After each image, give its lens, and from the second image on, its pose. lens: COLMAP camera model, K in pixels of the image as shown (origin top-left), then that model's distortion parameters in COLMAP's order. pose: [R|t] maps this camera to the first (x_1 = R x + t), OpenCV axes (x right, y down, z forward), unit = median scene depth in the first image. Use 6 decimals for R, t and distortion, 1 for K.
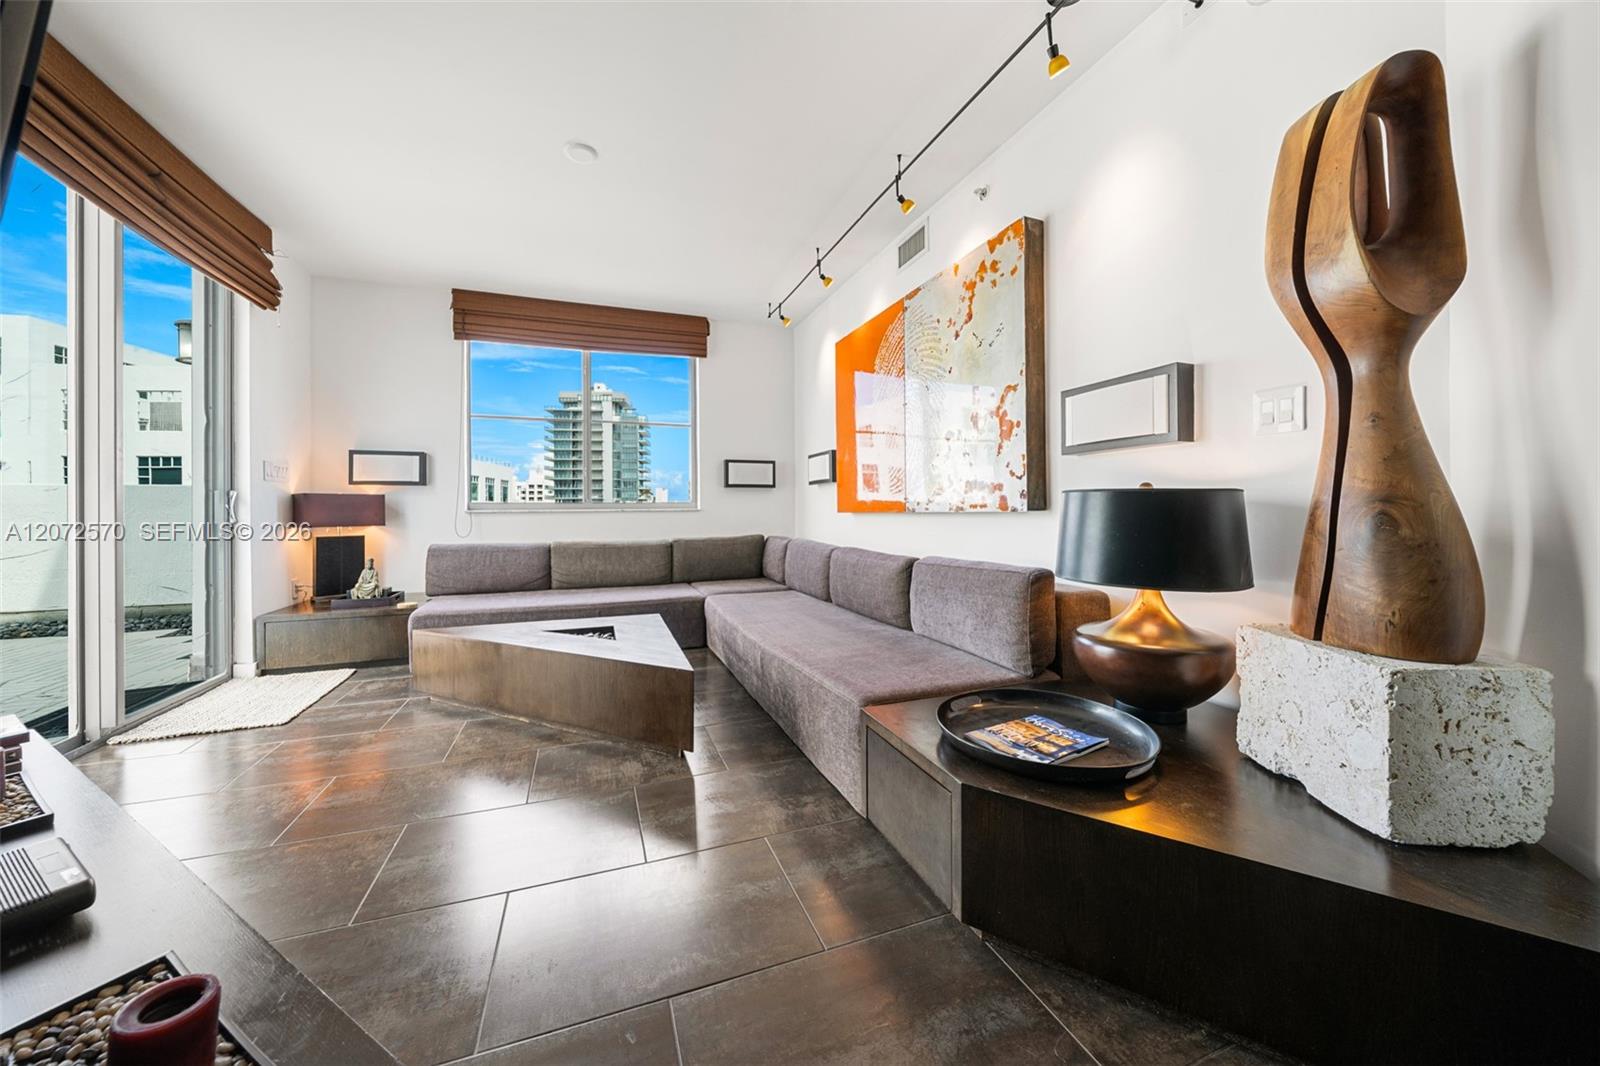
lens RADIAL K [[562.7, 0, 806.5], [0, 562.7, 508.0], [0, 0, 1]] dist [0.002701, -0.000942]
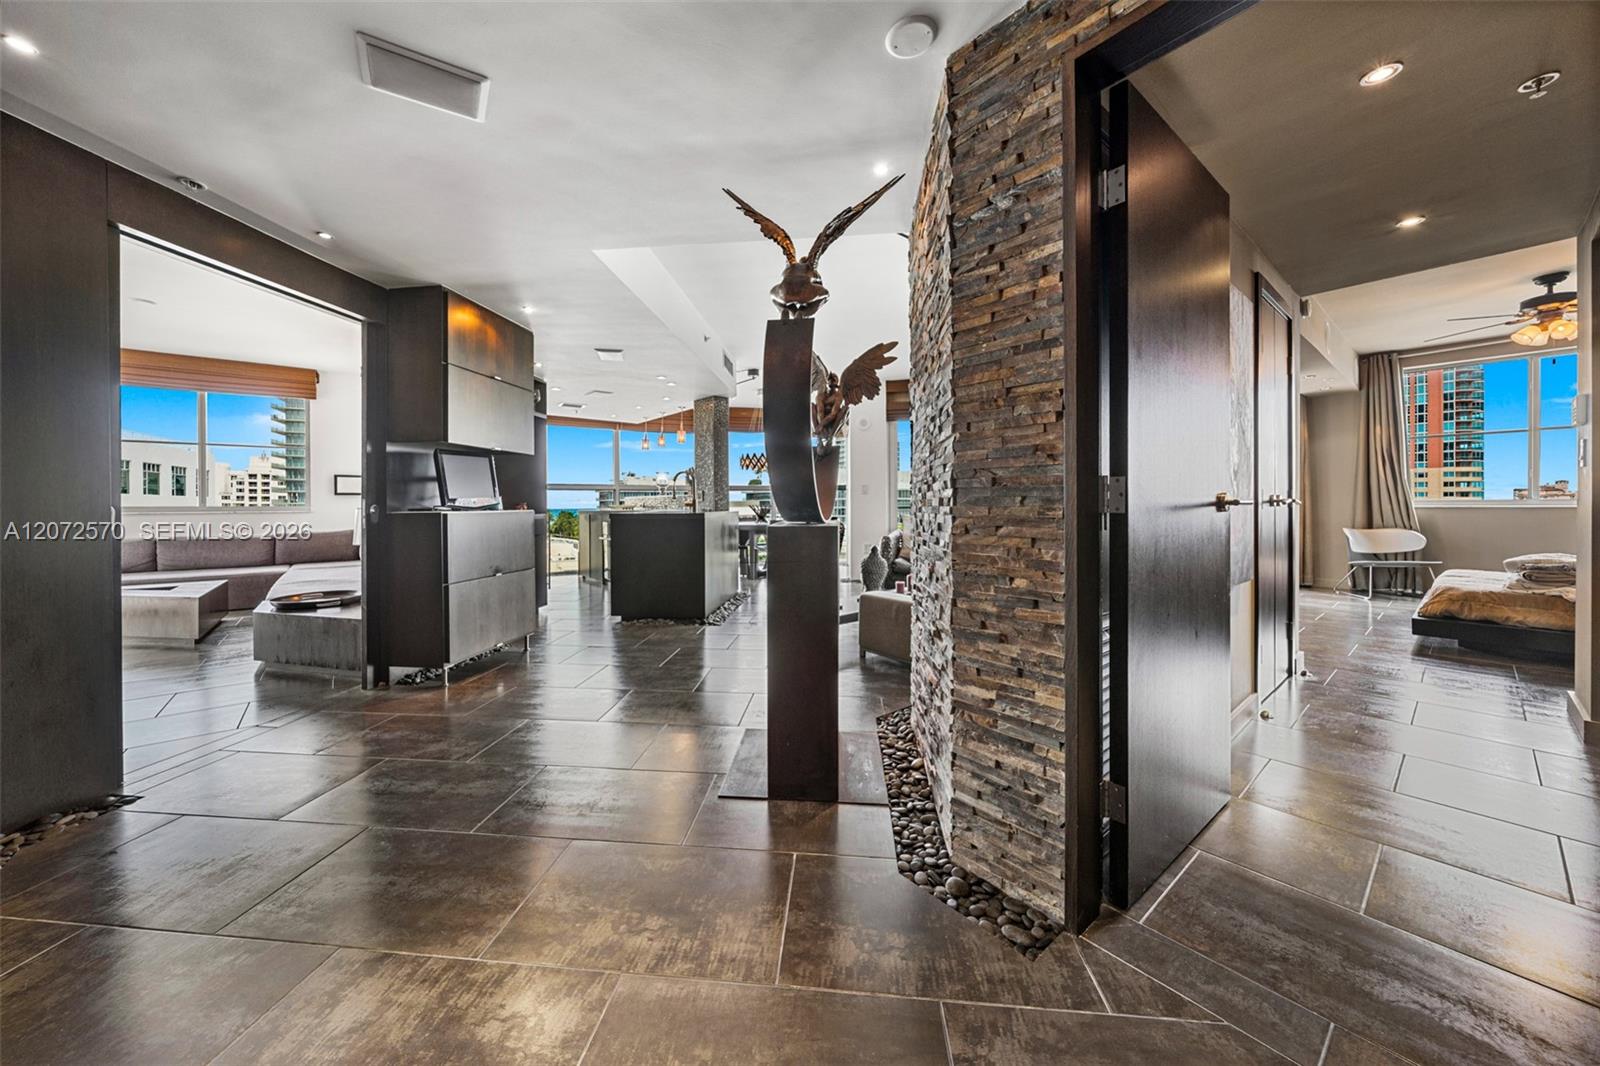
lens RADIAL K [[562.7, 0, 790.5], [0, 562.7, 508.9], [0, 0, 1]] dist [0.002701, -0.000942]
pose [[0.953660, 0.000998, 0.300884, 0.621814], [-0.003513, 0.999963, 0.007816, -0.022819], [-0.300865, -0.008511, 0.953629, -0.788882]]
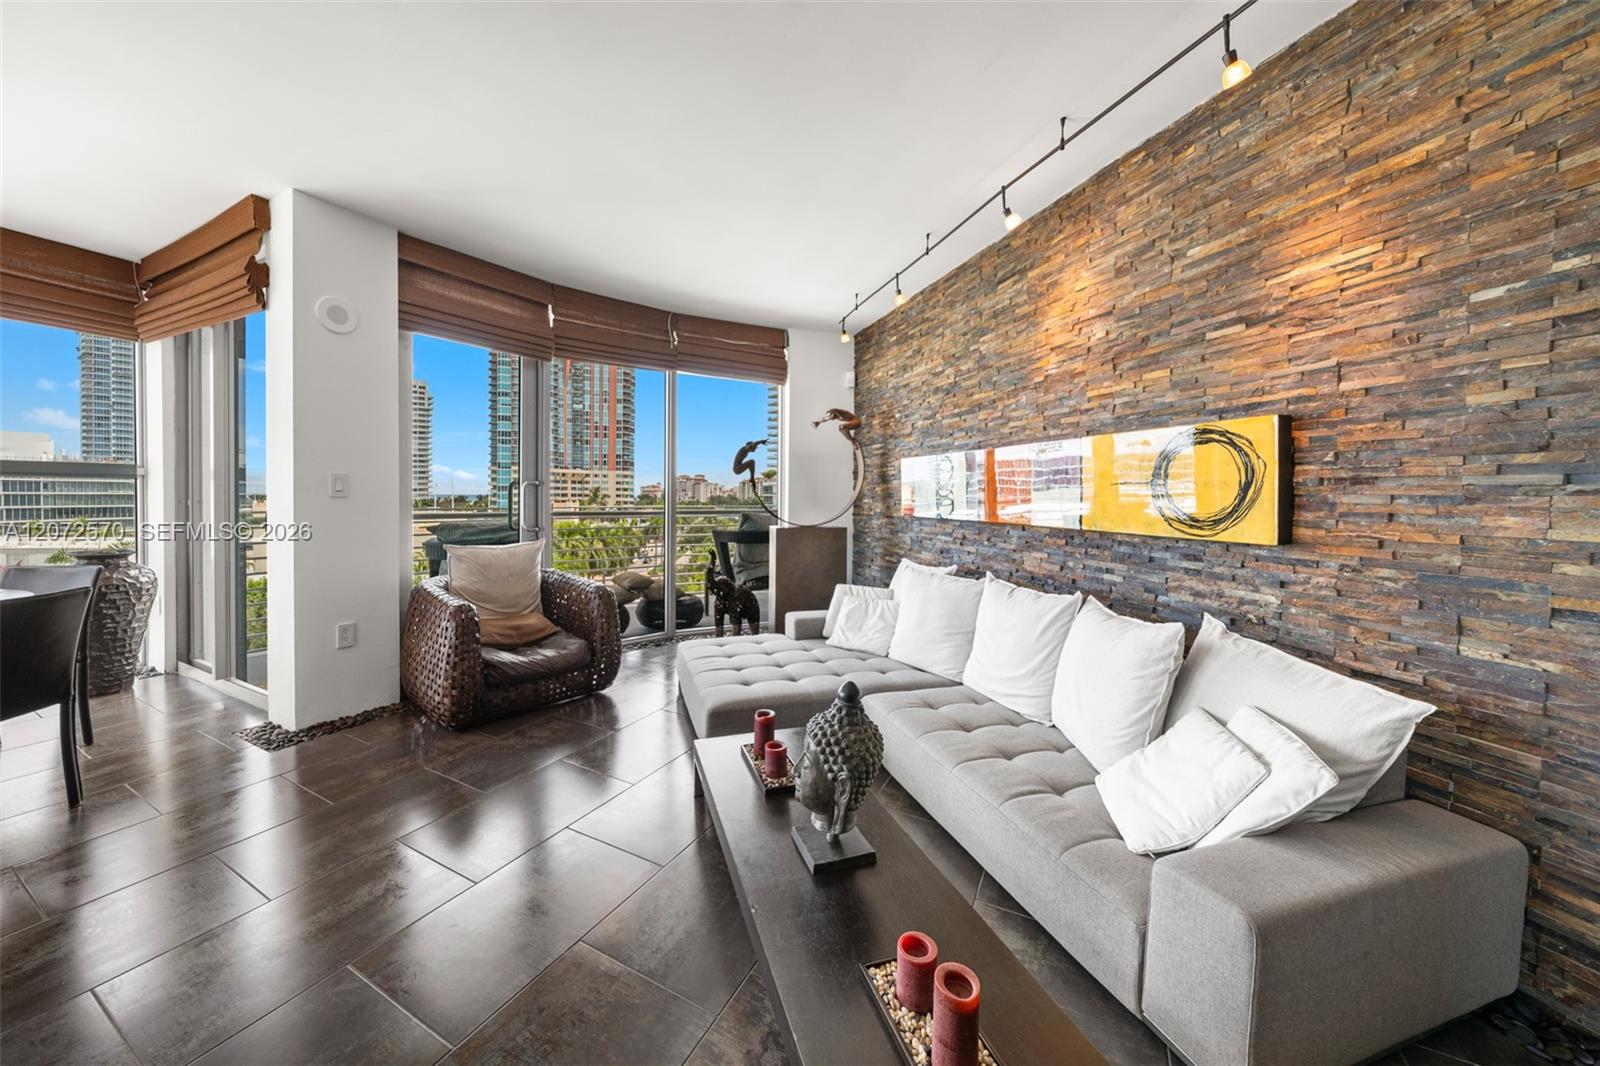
lens RADIAL K [[562.7, 0, 779.0], [0, 562.7, 505.8], [0, 0, 1]] dist [0.002701, -0.000942]
pose [[0.097928, -0.009421, 0.995149, 0.740391], [-0.014987, 0.999828, 0.010940, -0.063733], [-0.995081, -0.015985, 0.097770, 0.246165]]
